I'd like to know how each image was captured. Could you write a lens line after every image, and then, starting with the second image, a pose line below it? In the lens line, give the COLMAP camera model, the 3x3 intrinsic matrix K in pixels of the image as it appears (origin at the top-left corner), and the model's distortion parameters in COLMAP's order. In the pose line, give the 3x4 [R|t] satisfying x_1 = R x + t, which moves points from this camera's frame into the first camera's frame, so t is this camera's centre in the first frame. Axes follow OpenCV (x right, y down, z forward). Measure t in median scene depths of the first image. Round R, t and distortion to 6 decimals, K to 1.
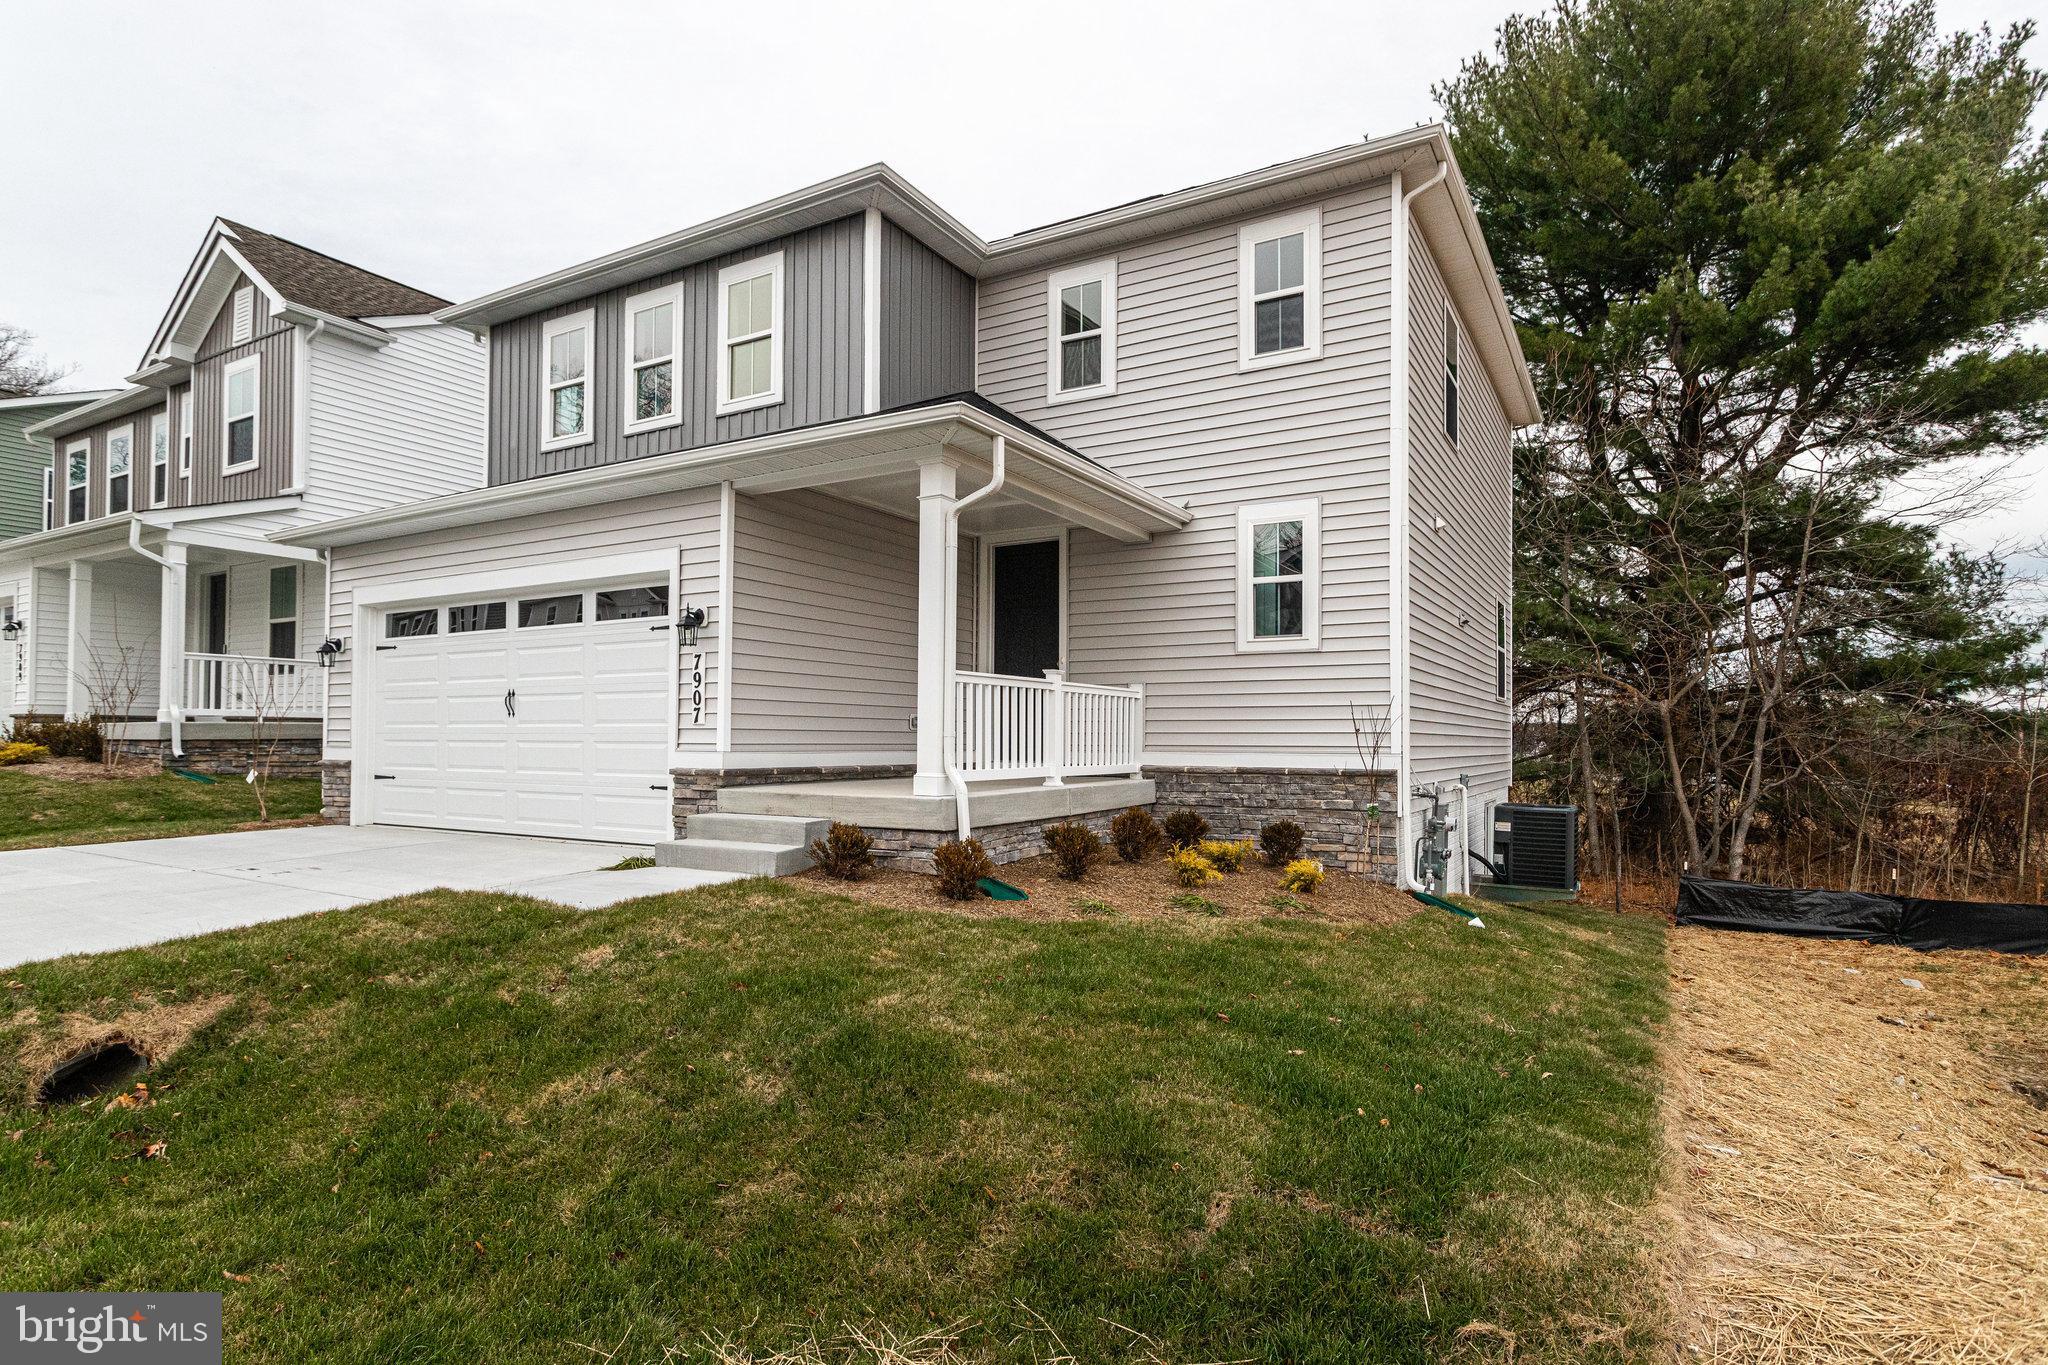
lens RADIAL K [[1097.8, 0, 1082.9], [0, 1097.8, 670.7], [0, 0, 1]] dist [-0.007215, 0.000092]
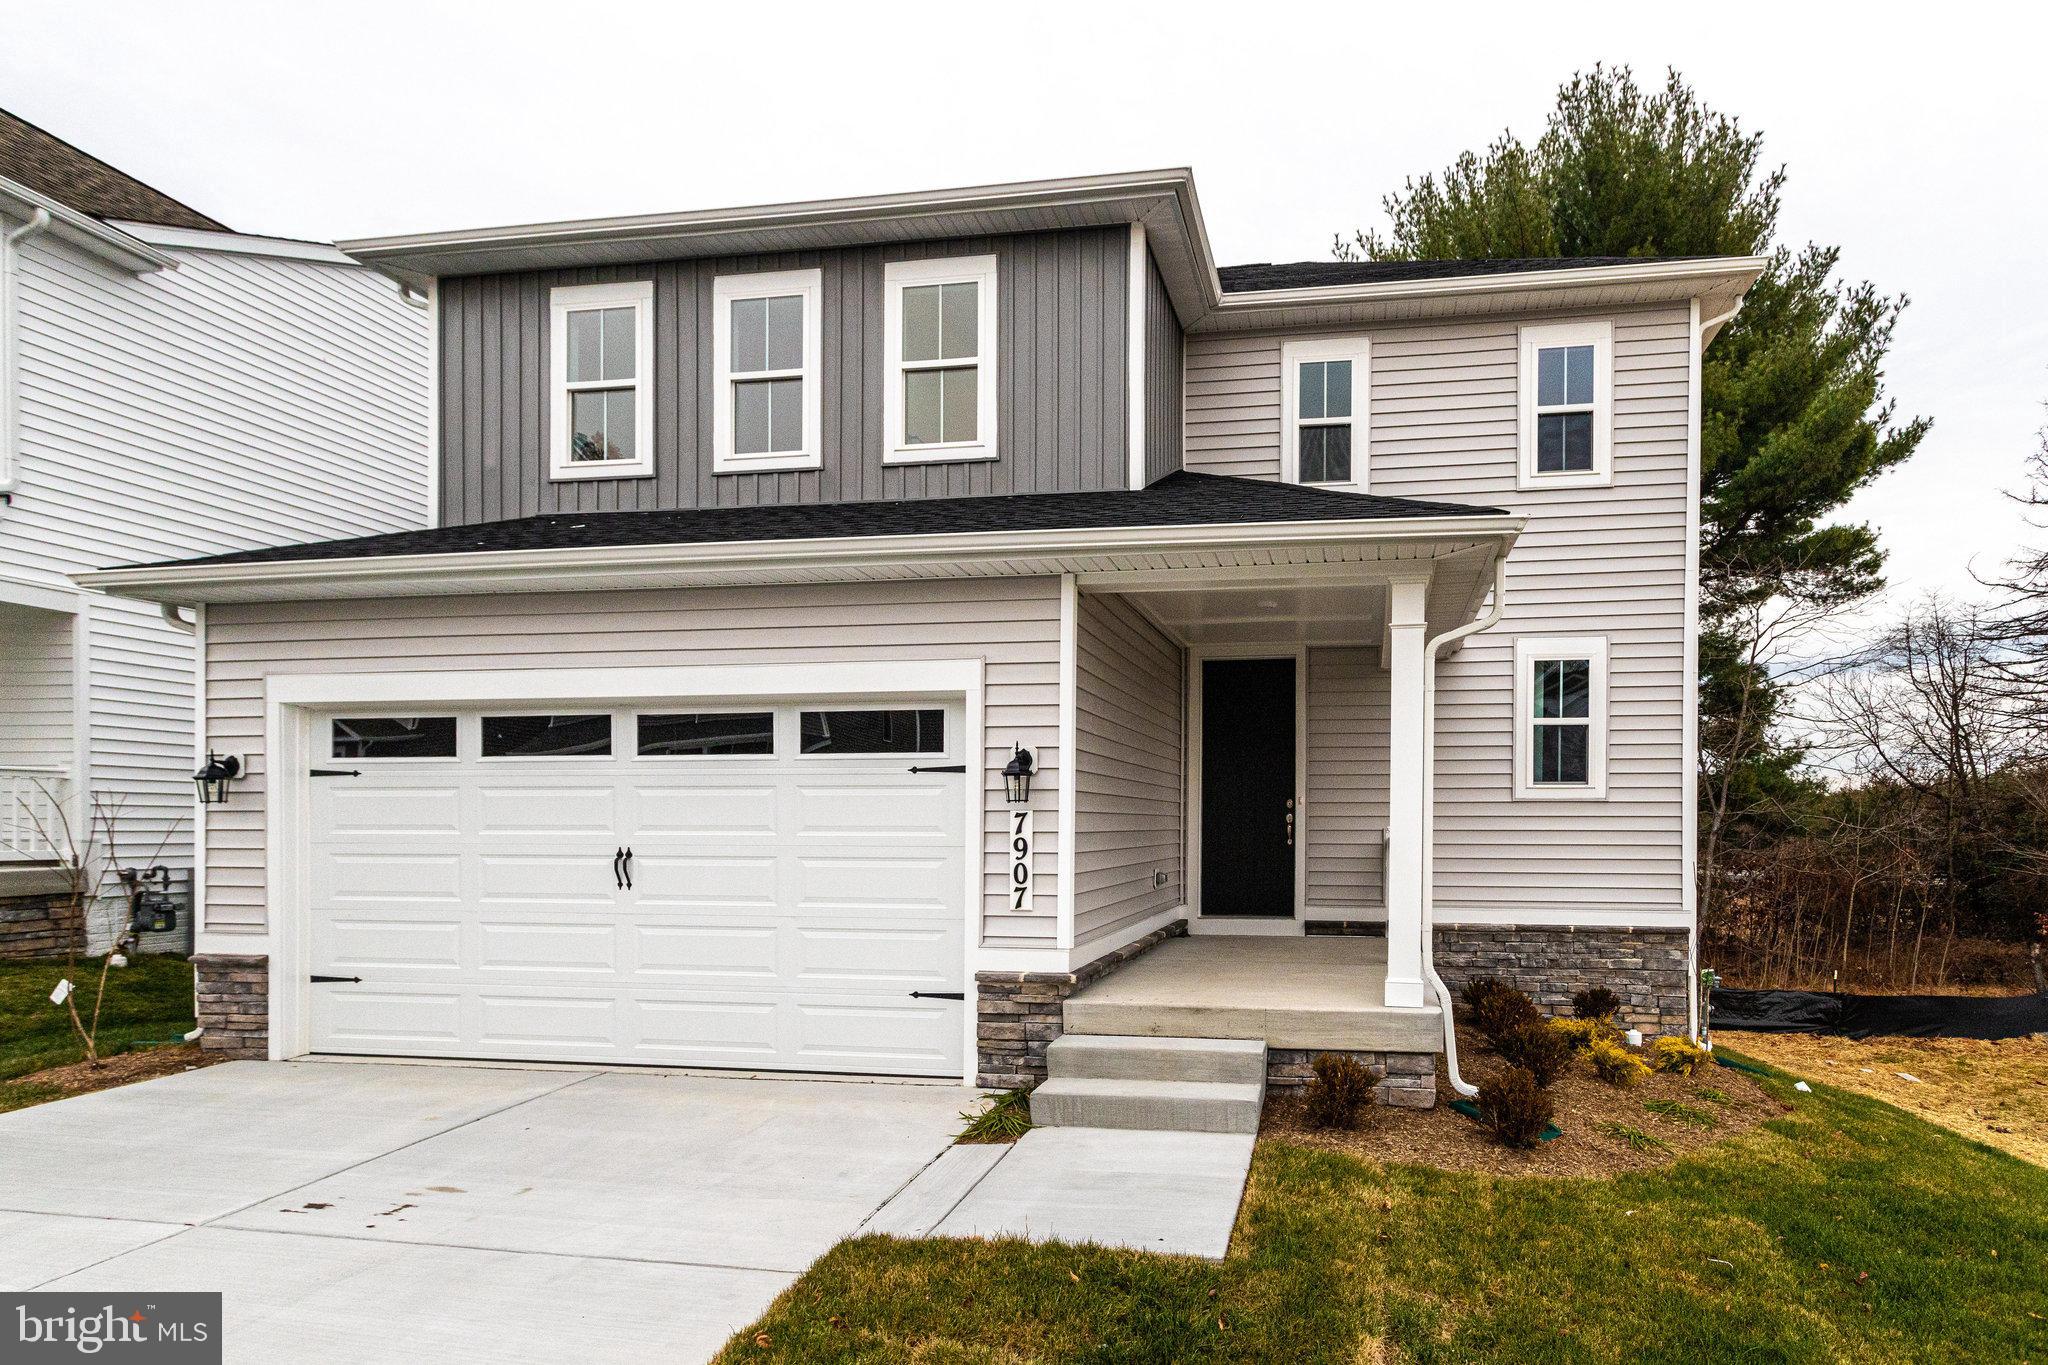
lens RADIAL K [[1093.1, 0, 1284.0], [0, 1093.1, 796.3], [0, 0, 1]] dist [0.000480, 0.000108]
pose [[0.929418, 0.011777, 0.368842, -0.368577], [-0.026033, 0.999093, 0.033698, -0.043955], [-0.368110, -0.040921, 0.928881, 0.221250]]
